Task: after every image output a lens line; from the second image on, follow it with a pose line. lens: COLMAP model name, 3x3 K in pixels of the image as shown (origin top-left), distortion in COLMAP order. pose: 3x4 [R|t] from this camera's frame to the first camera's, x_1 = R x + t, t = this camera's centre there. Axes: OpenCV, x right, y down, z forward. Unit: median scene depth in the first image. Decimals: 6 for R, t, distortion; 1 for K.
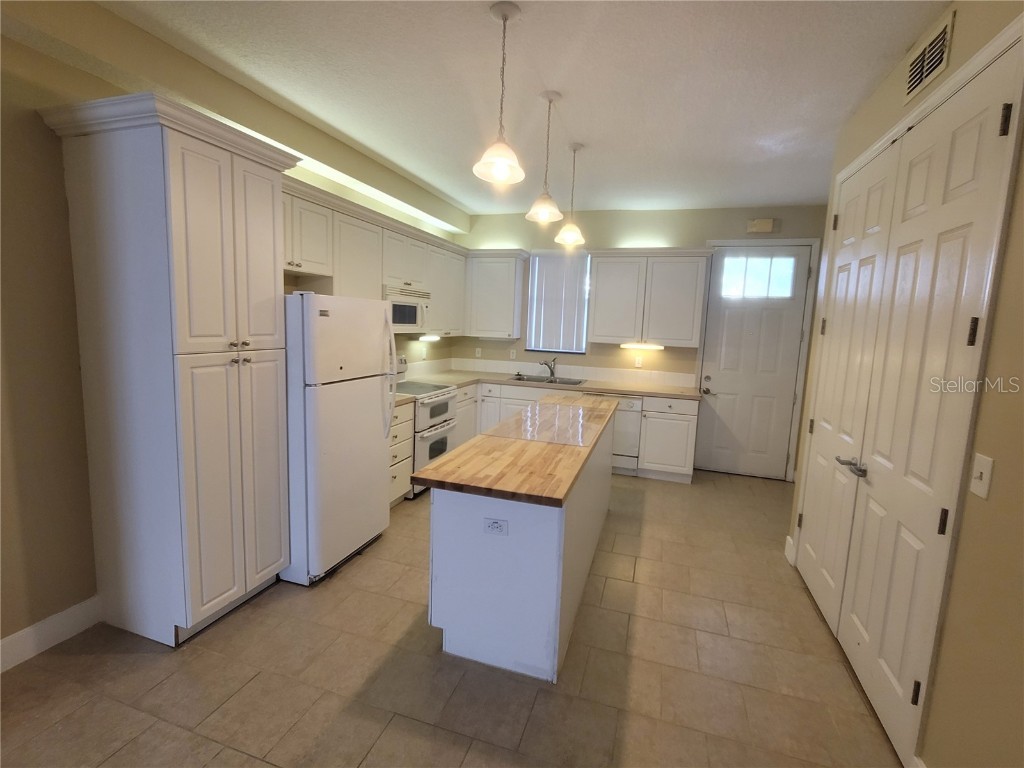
lens RADIAL K [[470.1, 0, 513.4], [0, 470.1, 376.9], [0, 0, 1]] dist [-0.002212, -0.000191]
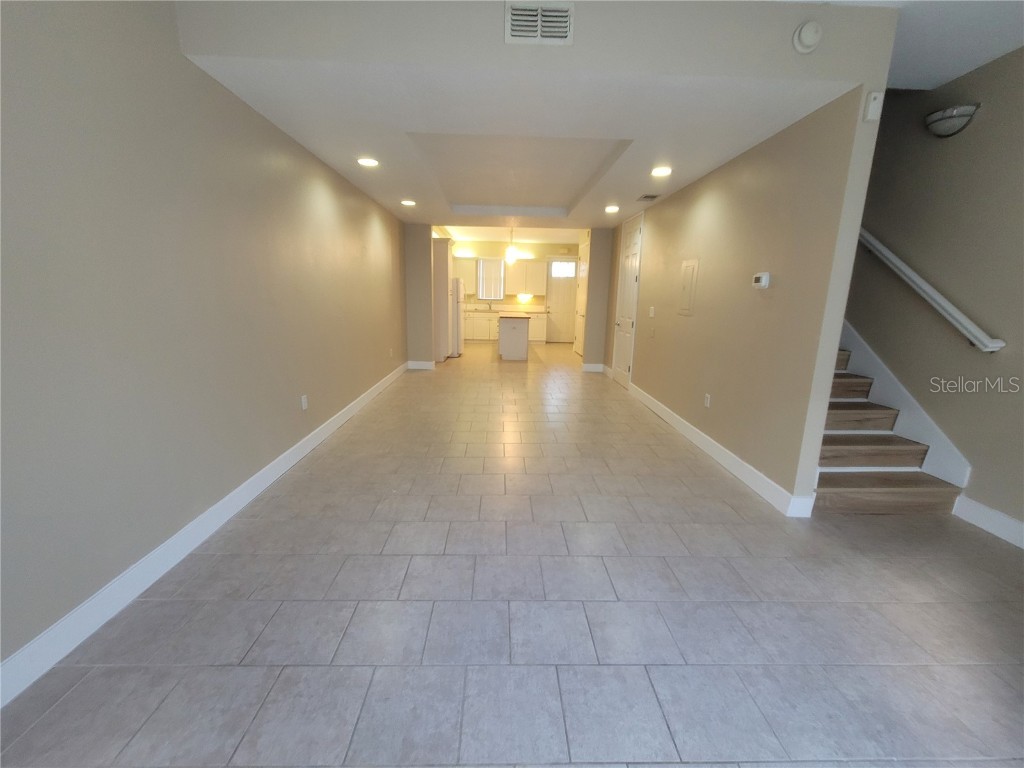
lens RADIAL K [[417.8, 0, 505.2], [0, 417.8, 385.5], [0, 0, 1]] dist [0.002147, -0.001118]
pose [[0.949283, -0.091967, 0.300674, -0.646001], [0.060992, 0.991964, 0.110847, 0.187570], [-0.308452, -0.086886, 0.947264, -1.356063]]
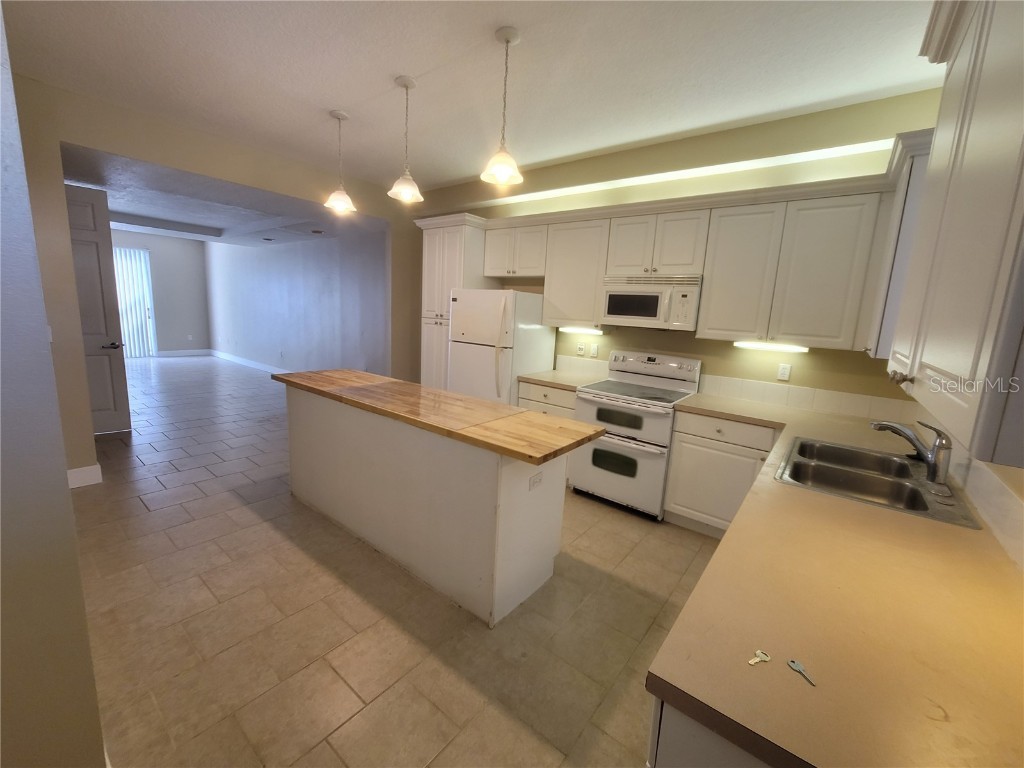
lens RADIAL K [[417.8, 0, 509.5], [0, 417.8, 377.8], [0, 0, 1]] dist [0.002147, -0.001118]
pose [[-0.351705, 0.099990, -0.930756, 0.575655], [-0.172259, 0.970387, 0.169339, -0.089104], [0.920125, 0.219888, -0.324066, 1.018138]]
